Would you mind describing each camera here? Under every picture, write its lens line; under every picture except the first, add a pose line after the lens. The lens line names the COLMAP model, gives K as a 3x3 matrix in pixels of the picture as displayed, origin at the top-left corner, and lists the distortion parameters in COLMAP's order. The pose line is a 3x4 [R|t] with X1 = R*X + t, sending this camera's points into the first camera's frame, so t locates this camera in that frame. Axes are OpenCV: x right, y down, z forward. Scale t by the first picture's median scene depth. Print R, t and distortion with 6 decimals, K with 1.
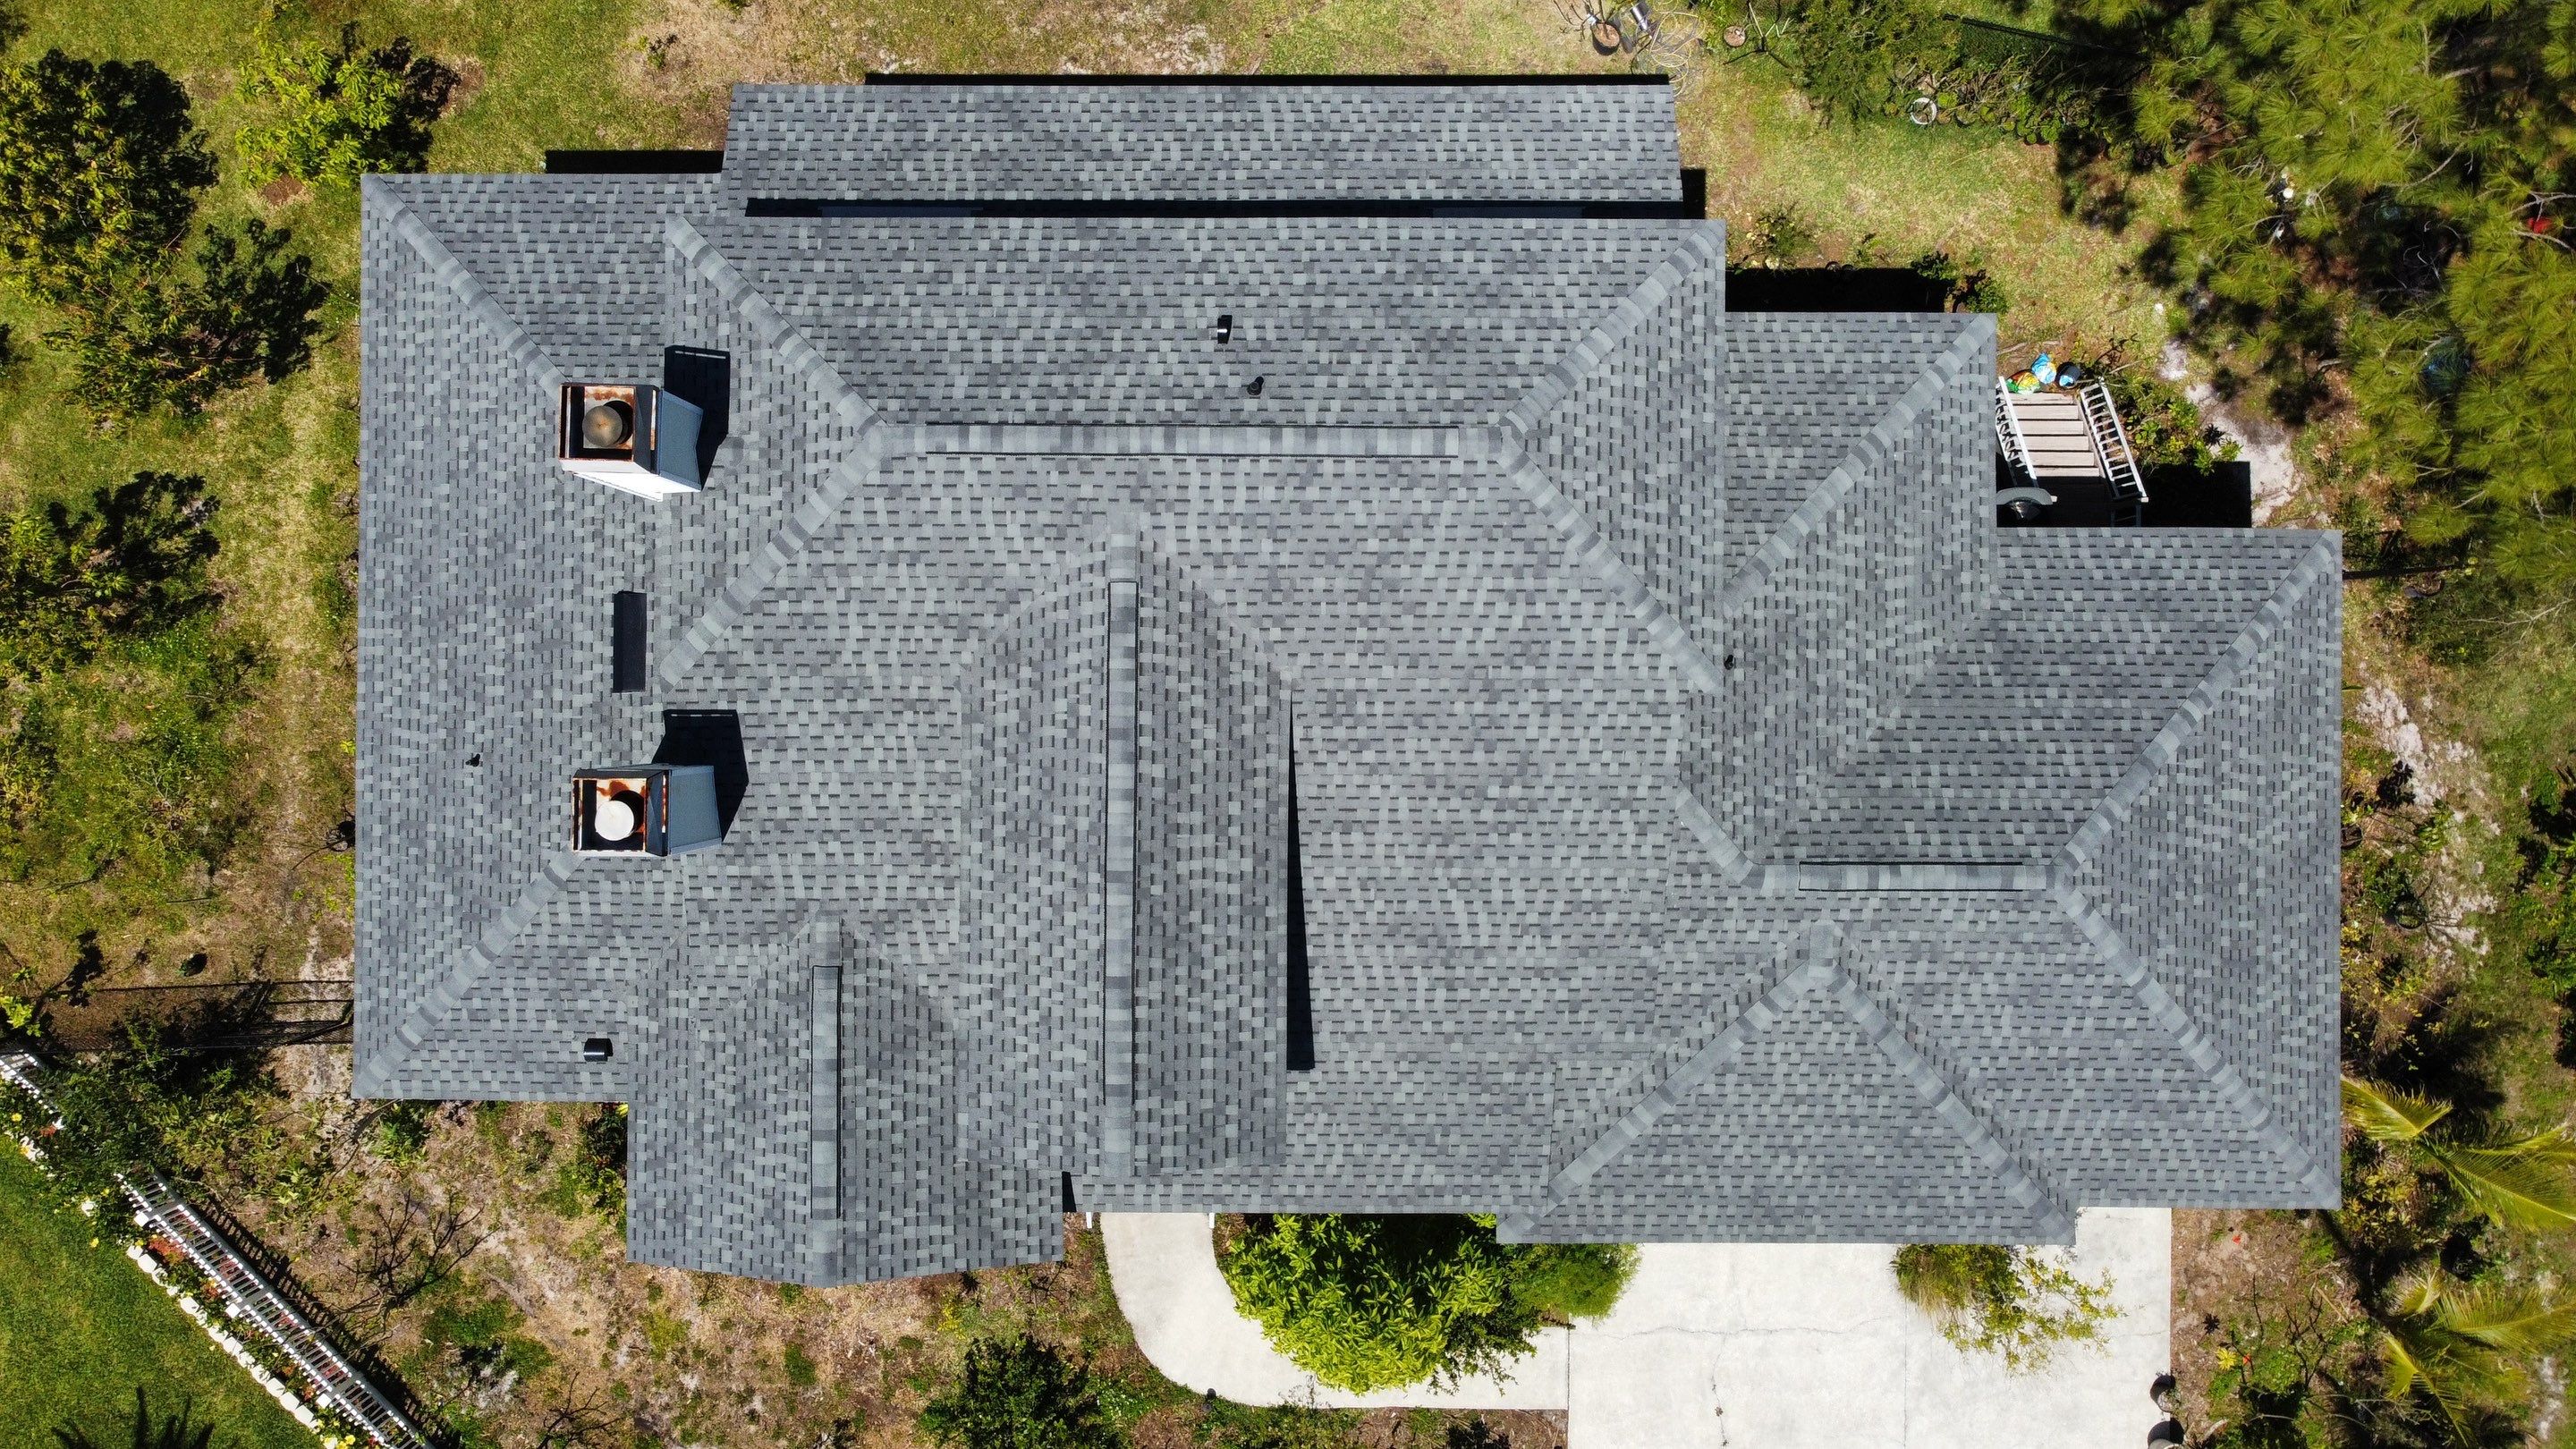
lens RADIAL K [[1939.5, 0, 1263.3], [0, 1939.5, 703.4], [0, 0, 1]] dist [0.002469, -0.008116]
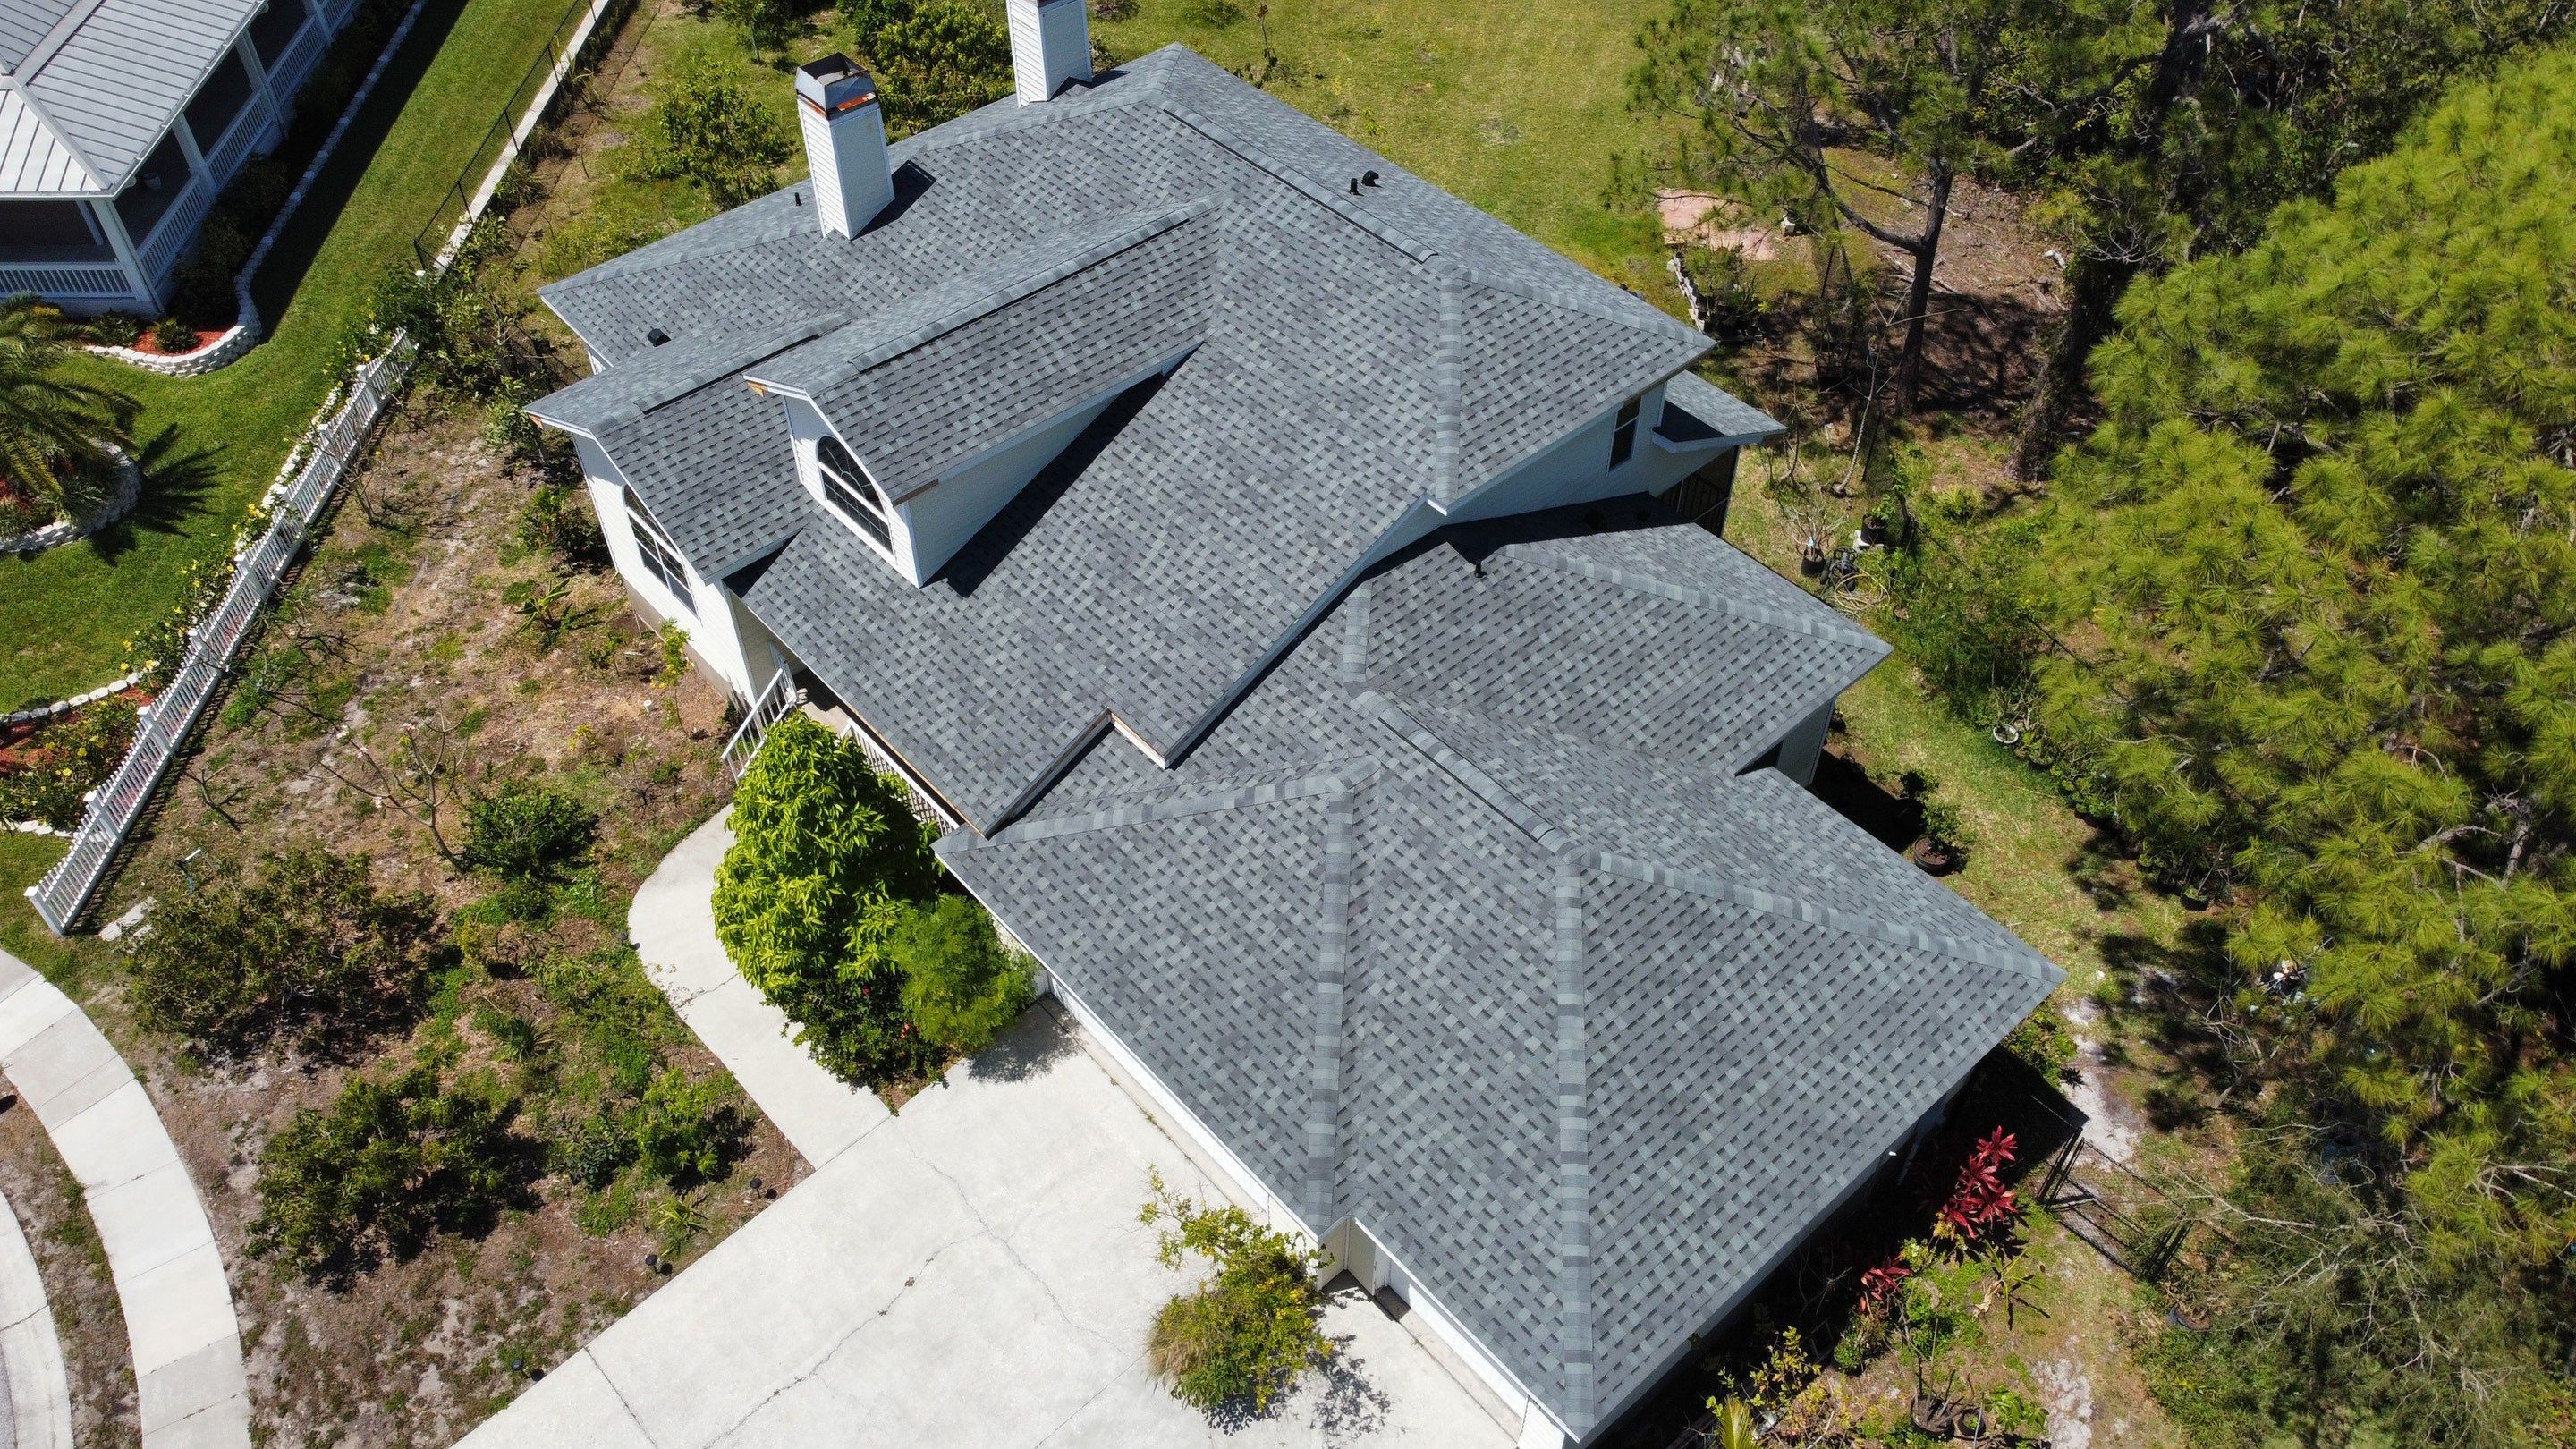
lens RADIAL K [[1939.5, 0, 1264.2], [0, 1939.5, 702.1], [0, 0, 1]] dist [0.002469, -0.008116]
pose [[0.662988, 0.534525, -0.524146, 0.742078], [-0.748551, 0.483481, -0.453782, 0.583968], [0.010857, 0.693202, 0.720662, 0.230594]]
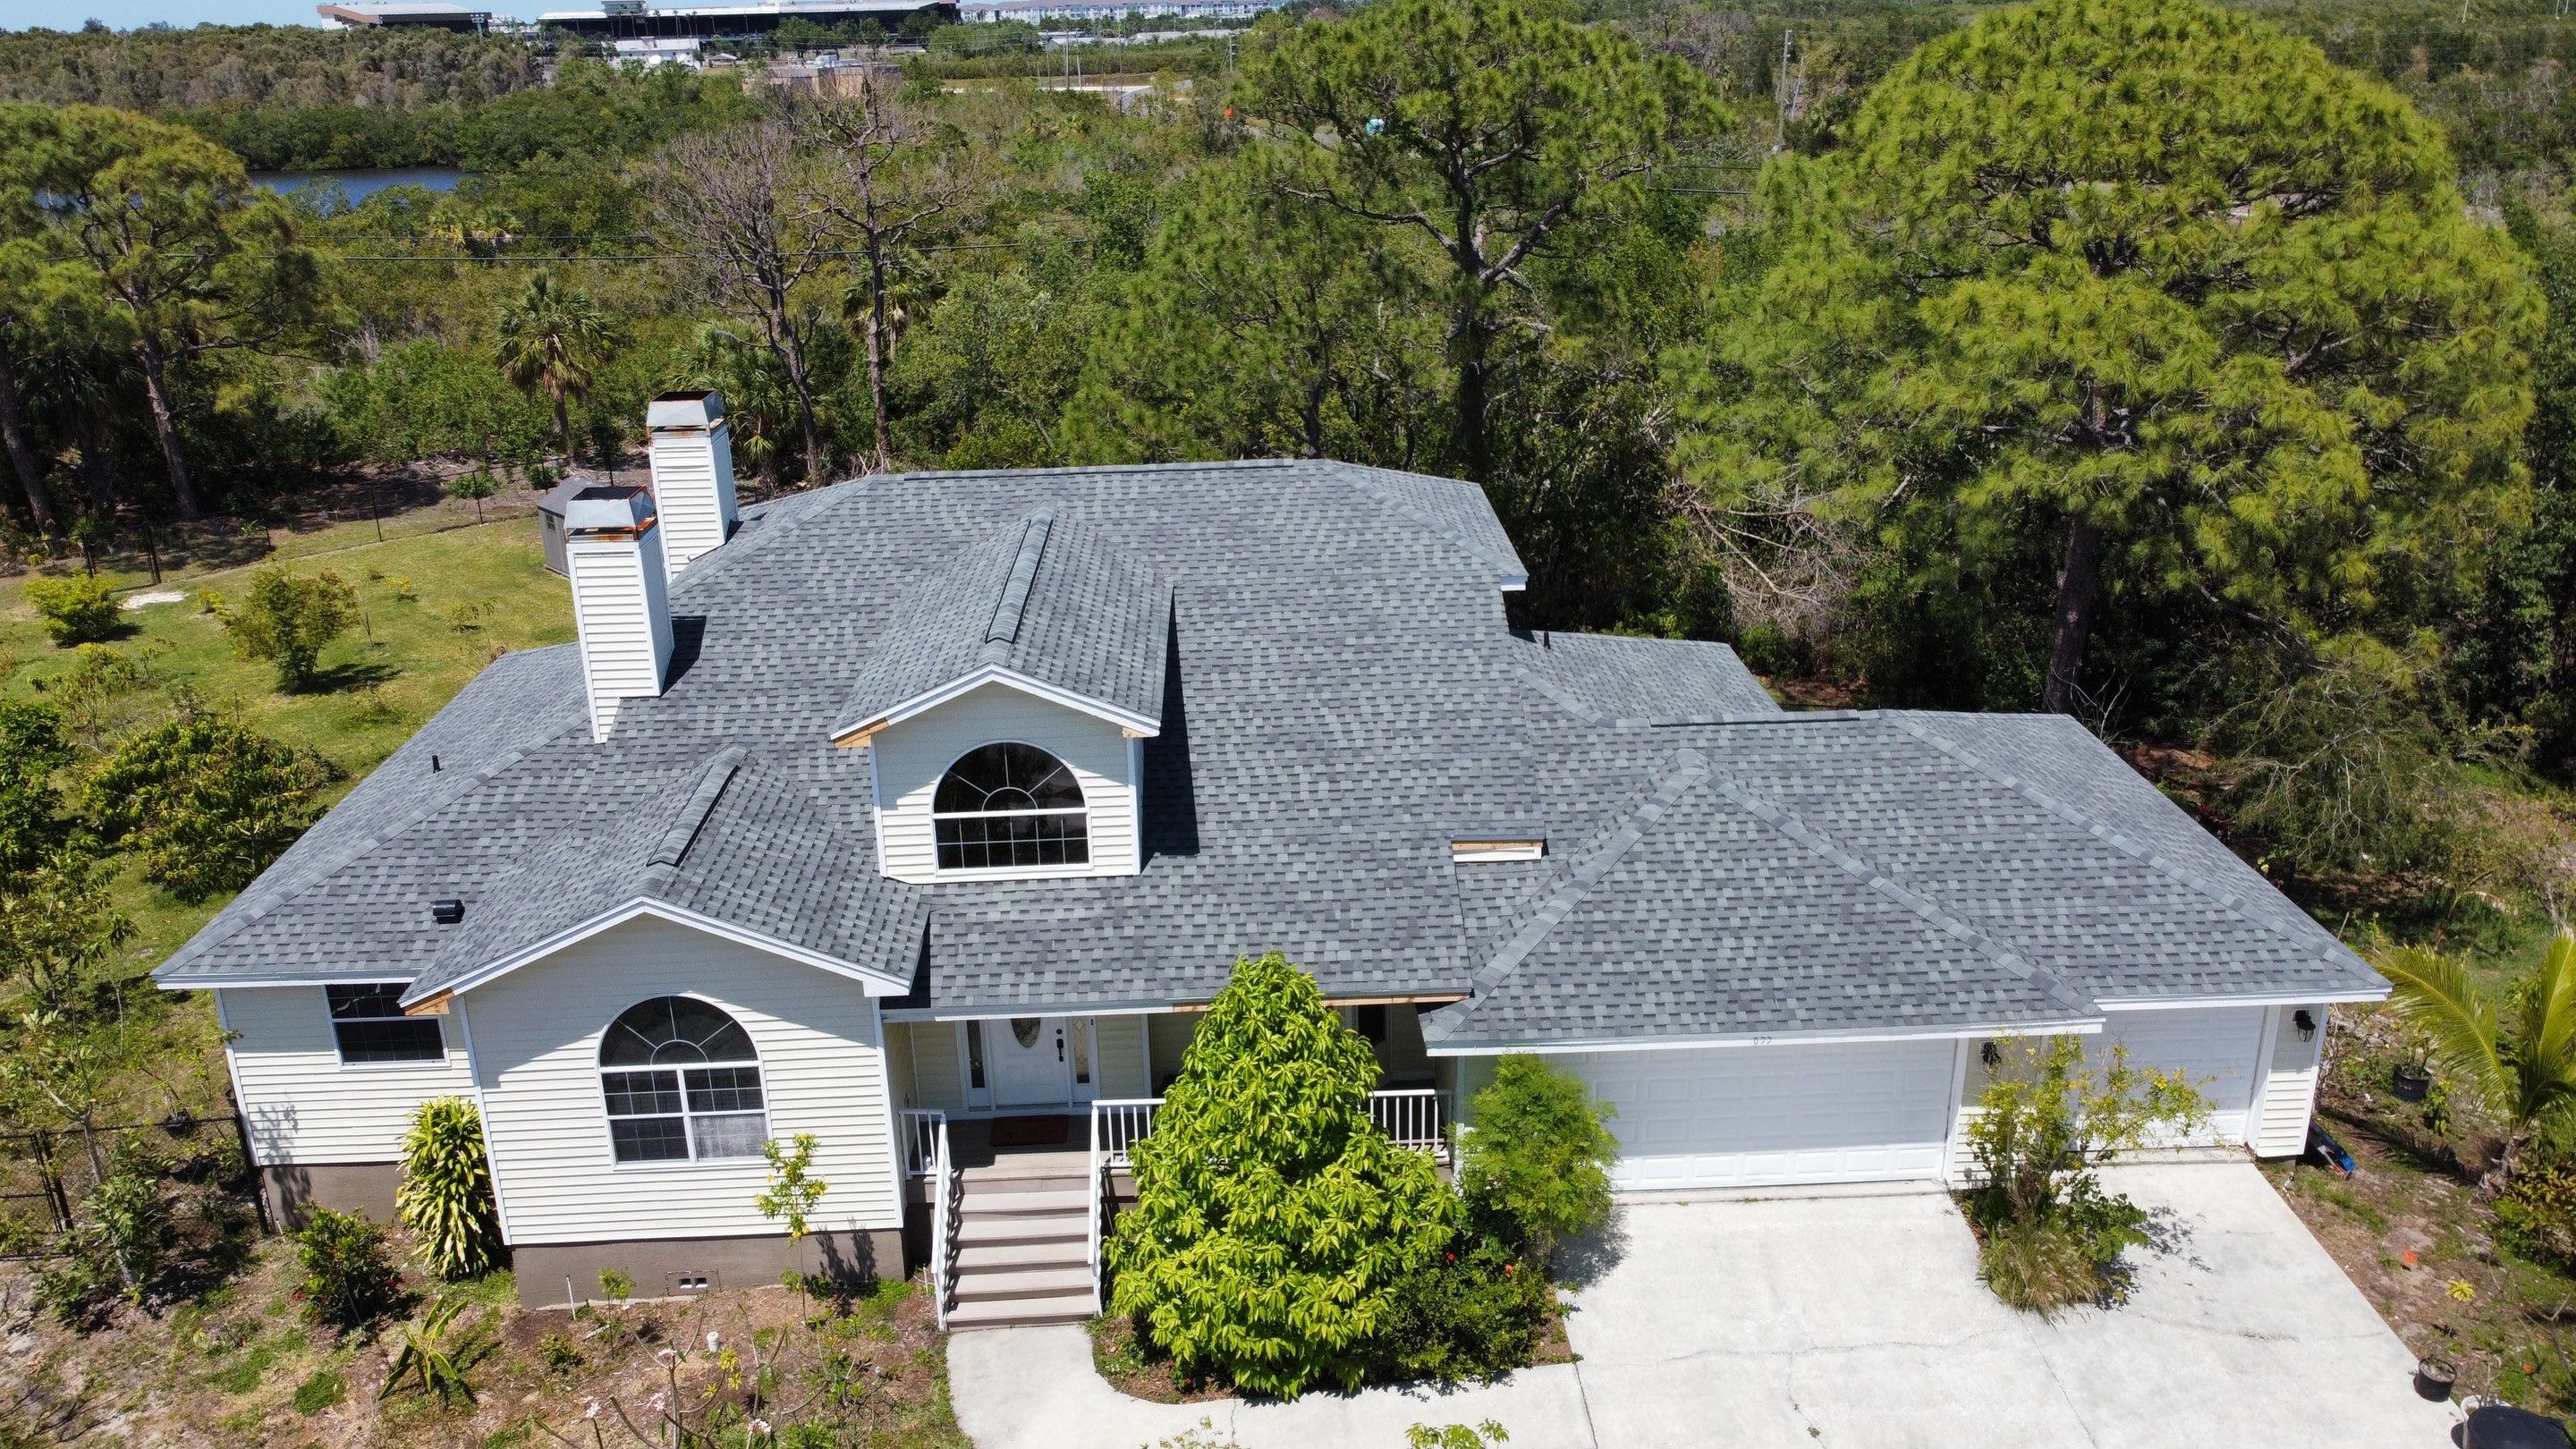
lens RADIAL K [[1955.0, 0, 1252.6], [0, 1955.0, 690.0], [0, 0, 1]] dist [-0.004844, -0.004742]
pose [[0.999345, -0.032503, 0.015910, 0.038069], [0.025968, 0.337866, -0.940836, 1.048560], [0.025205, 0.940633, 0.338489, 0.583470]]
